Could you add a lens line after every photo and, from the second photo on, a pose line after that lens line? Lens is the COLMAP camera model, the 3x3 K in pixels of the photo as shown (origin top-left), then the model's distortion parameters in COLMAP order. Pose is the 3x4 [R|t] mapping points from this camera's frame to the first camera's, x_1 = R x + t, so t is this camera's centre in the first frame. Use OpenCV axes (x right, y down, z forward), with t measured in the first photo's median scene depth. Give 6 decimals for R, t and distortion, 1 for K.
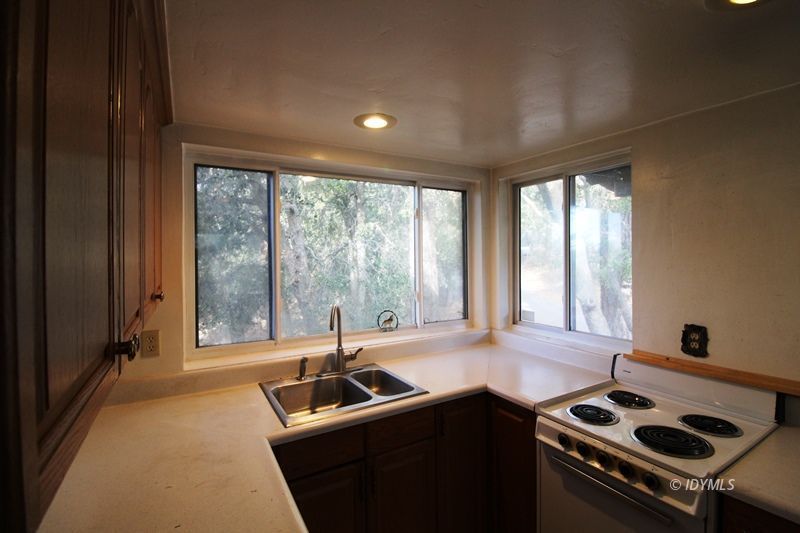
lens RADIAL K [[375.3, 0, 402.5], [0, 375.3, 261.4], [0, 0, 1]] dist [-0.017198, -0.000899]
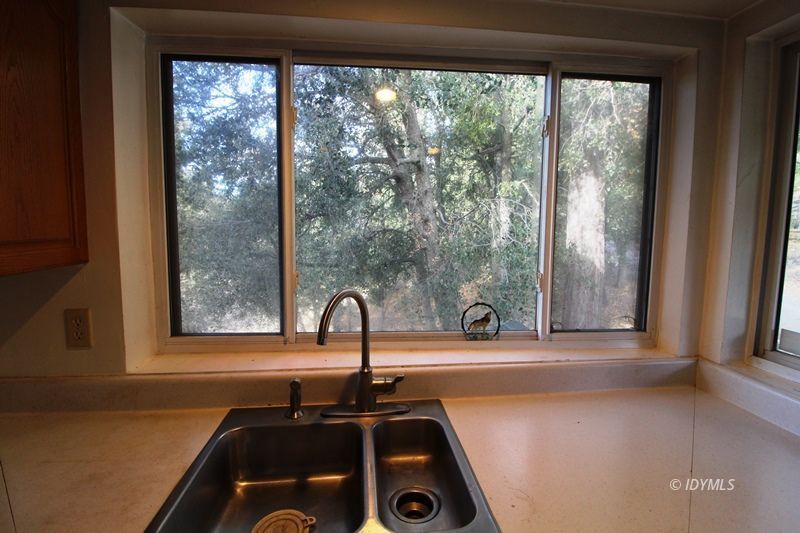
lens RADIAL K [[375.3, 0, 402.5], [0, 375.3, 261.4], [0, 0, 1]] dist [-0.017198, -0.000899]
pose [[0.914658, 0.057748, -0.400082, 0.069313], [-0.024783, 0.995892, 0.087088, 0.019949], [0.403468, -0.069740, 0.912332, 0.409521]]
